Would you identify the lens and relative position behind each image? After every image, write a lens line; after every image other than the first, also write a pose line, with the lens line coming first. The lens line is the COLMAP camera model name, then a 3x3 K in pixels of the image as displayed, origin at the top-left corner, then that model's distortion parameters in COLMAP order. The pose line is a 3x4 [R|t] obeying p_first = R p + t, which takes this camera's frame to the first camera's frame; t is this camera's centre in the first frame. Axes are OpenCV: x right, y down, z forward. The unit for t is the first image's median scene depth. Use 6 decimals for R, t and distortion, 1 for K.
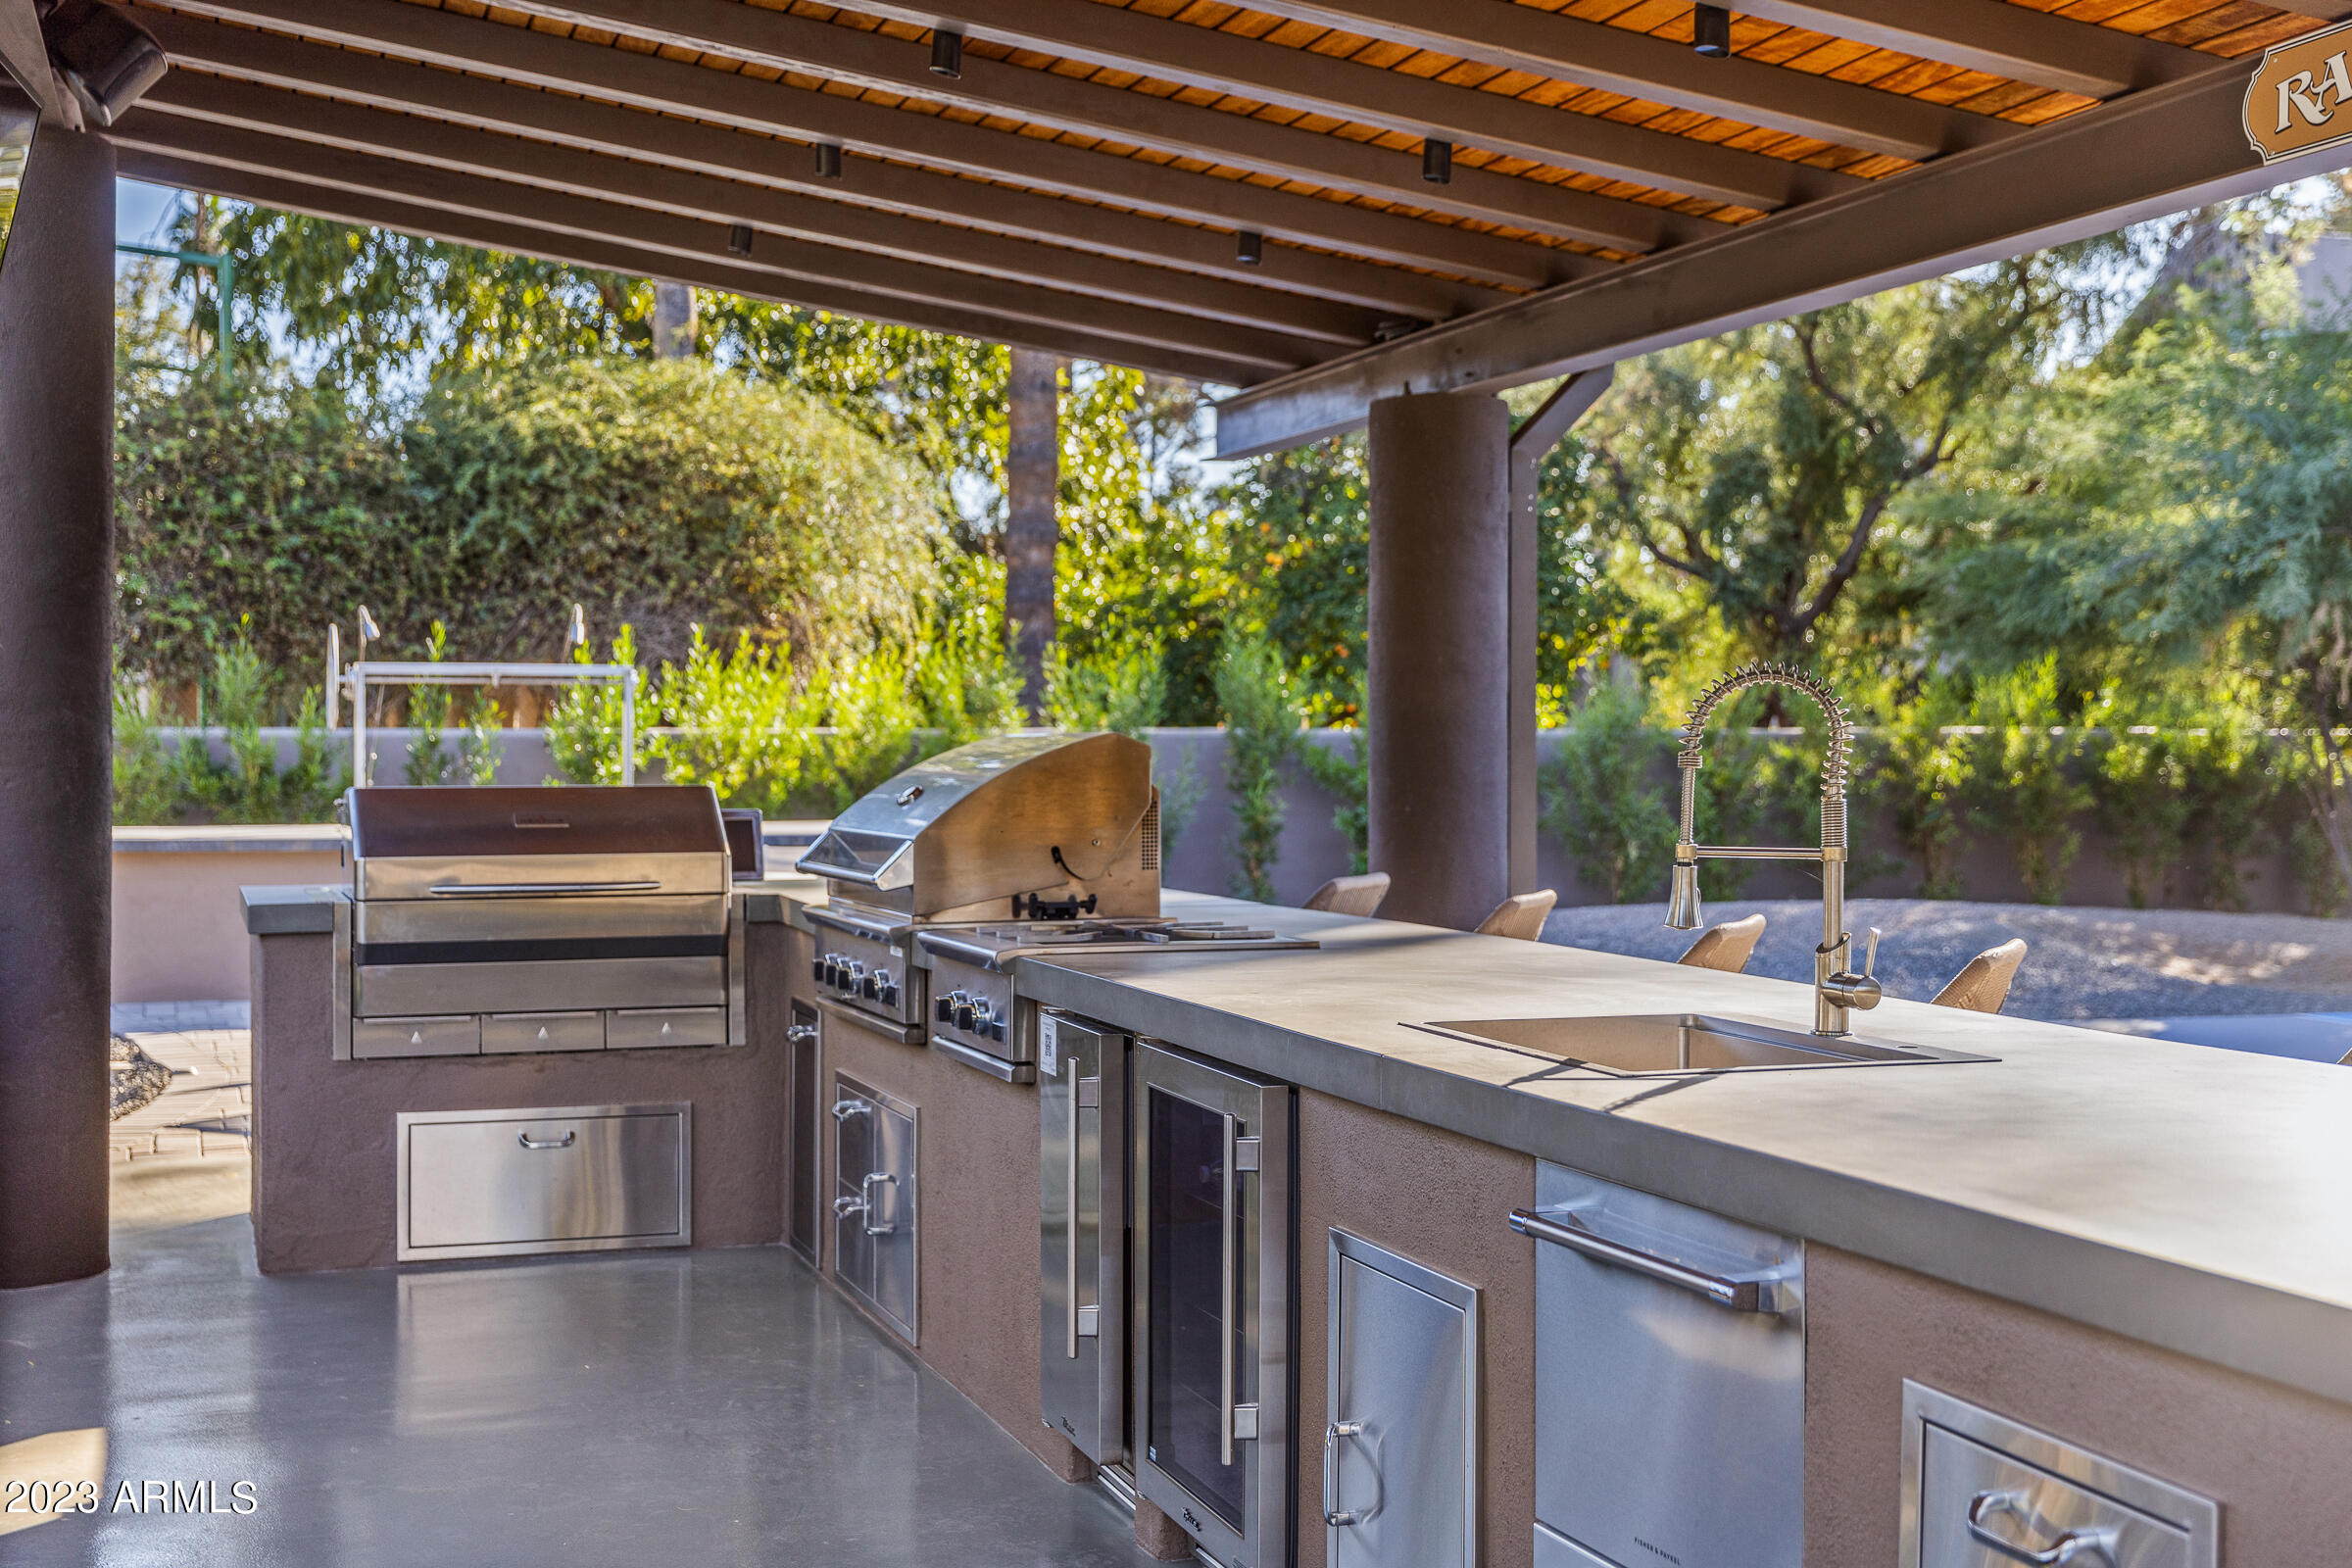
lens RADIAL K [[2941.4, 0, 1176.0], [0, 2941.4, 784.0], [0, 0, 1]] dist [-0.000895, -0.002430]
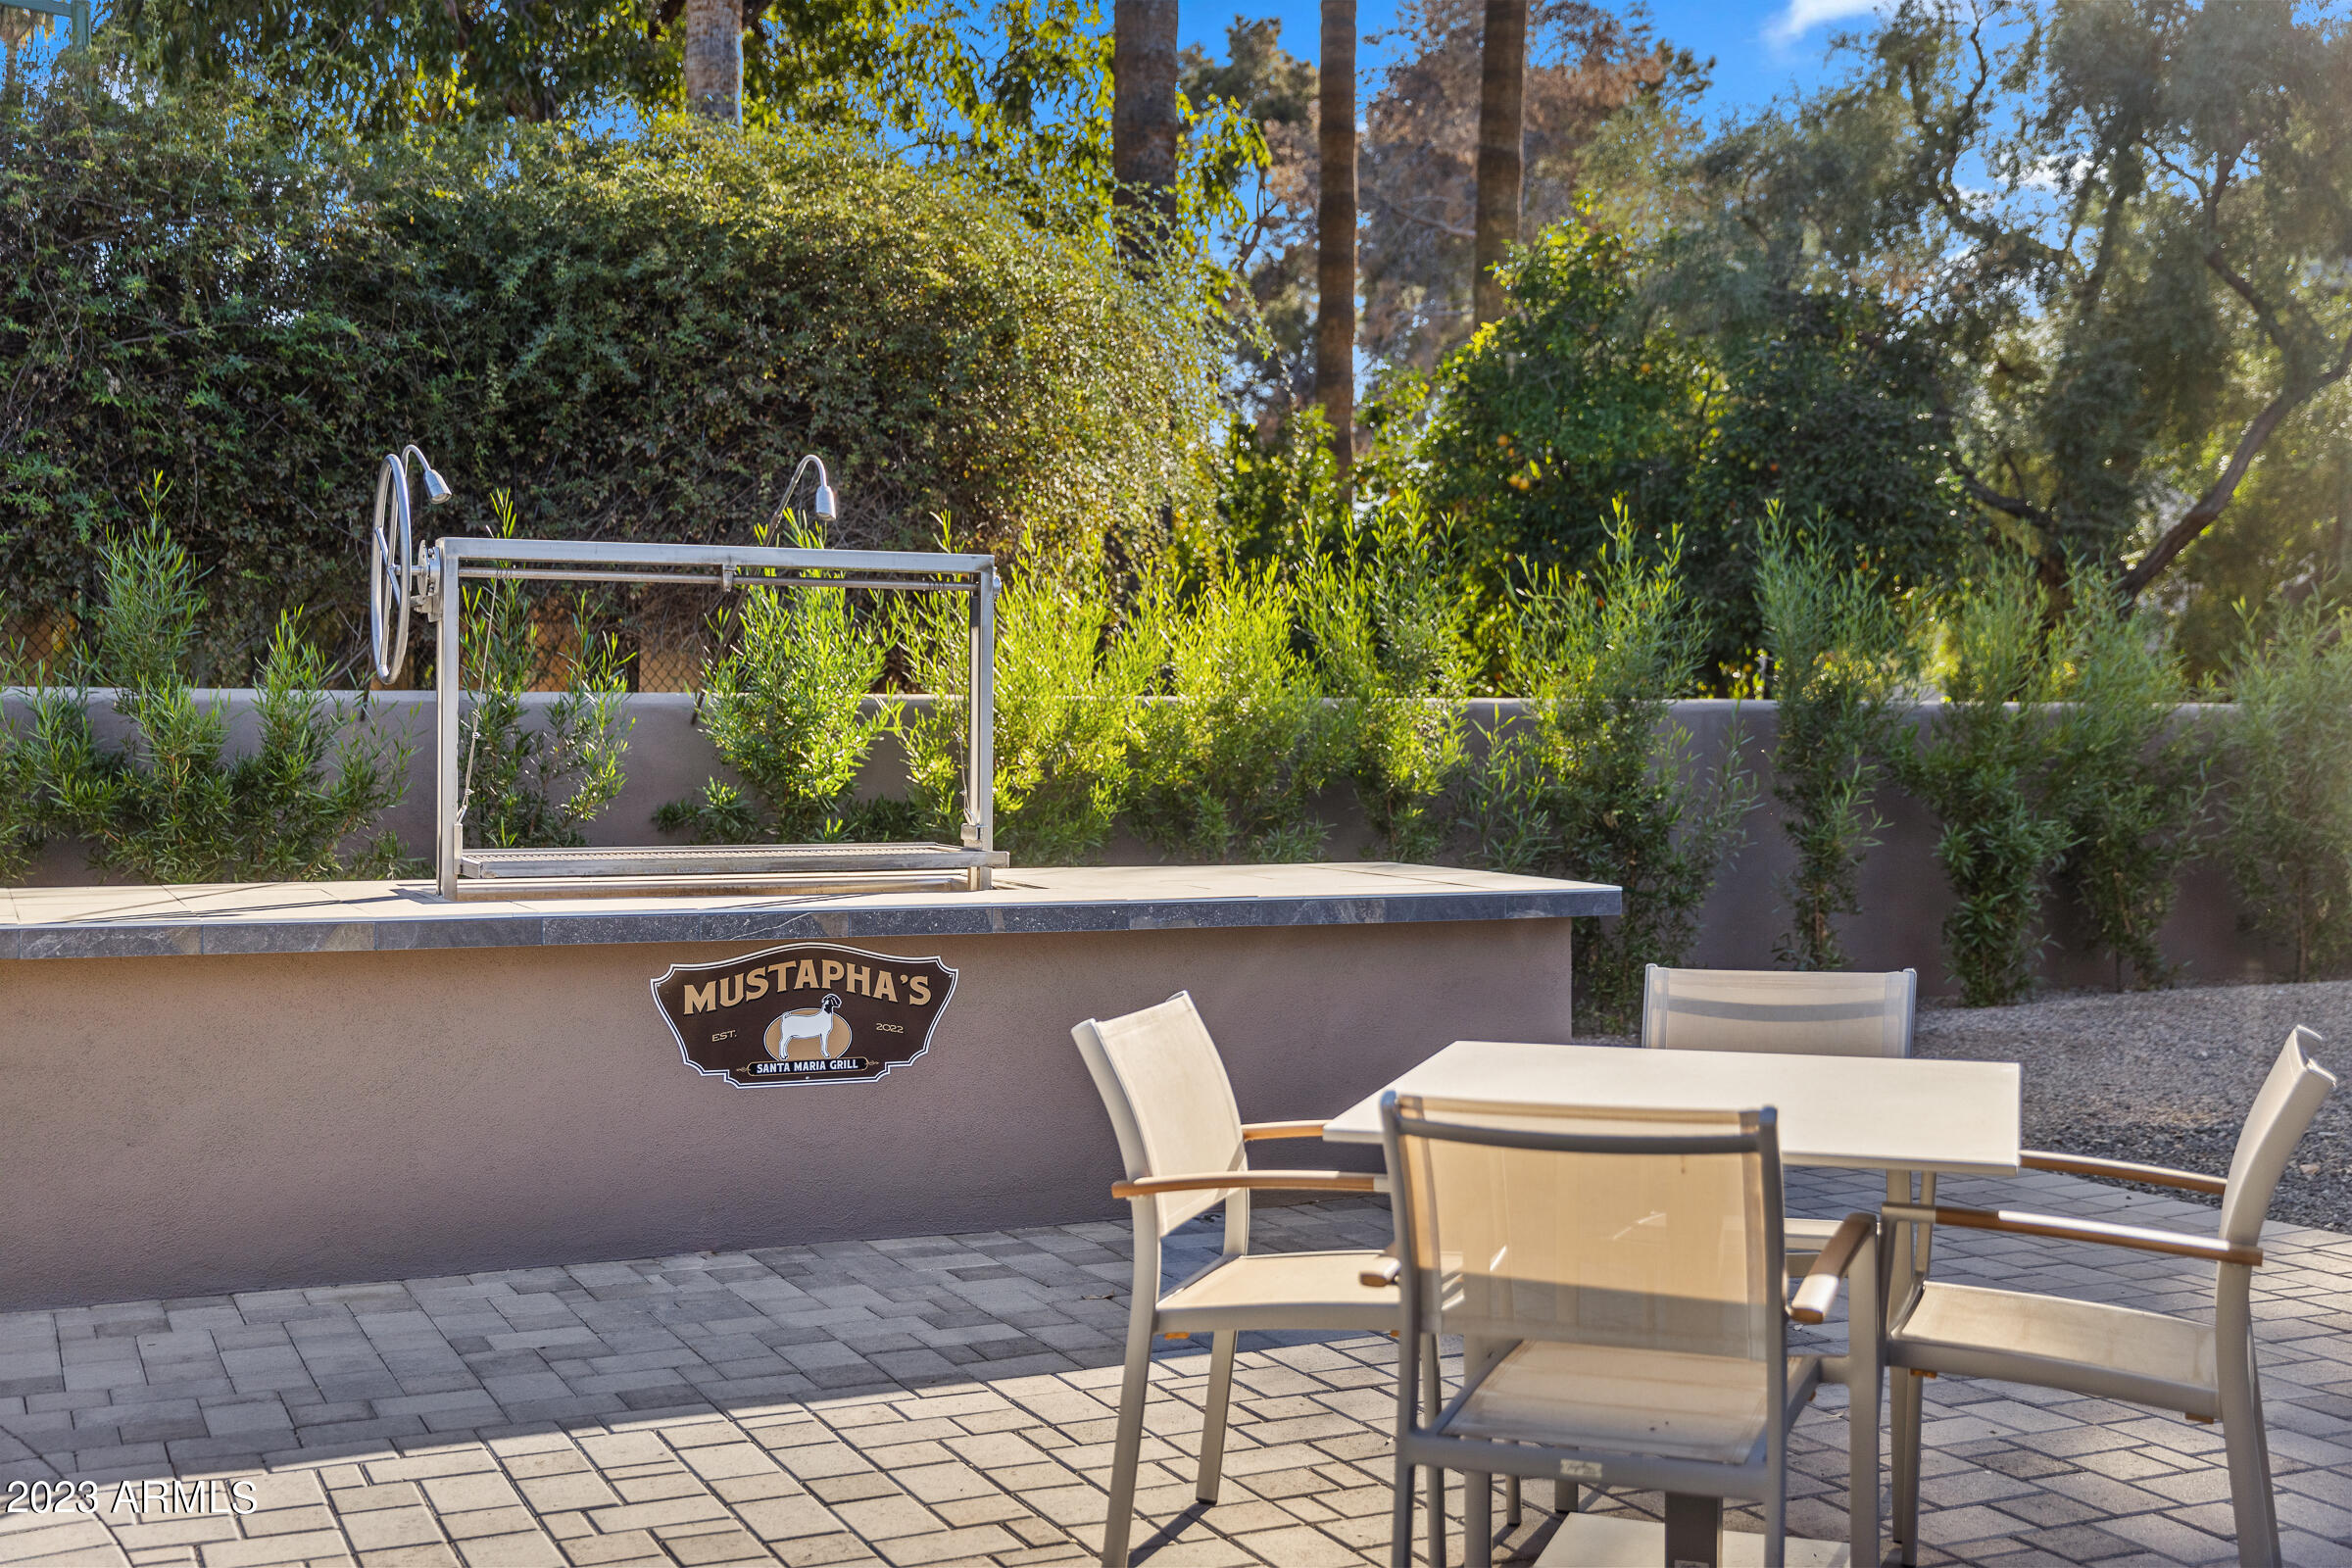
lens RADIAL K [[2813.2, 0, 1176.0], [0, 2813.2, 784.0], [0, 0, 1]] dist [0.011159, -0.006992]
pose [[0.997108, -0.000326, 0.075993, -0.154873], [0.000140, 0.999997, 0.002442, -0.002158], [-0.075994, -0.002424, 0.997105, 0.428706]]
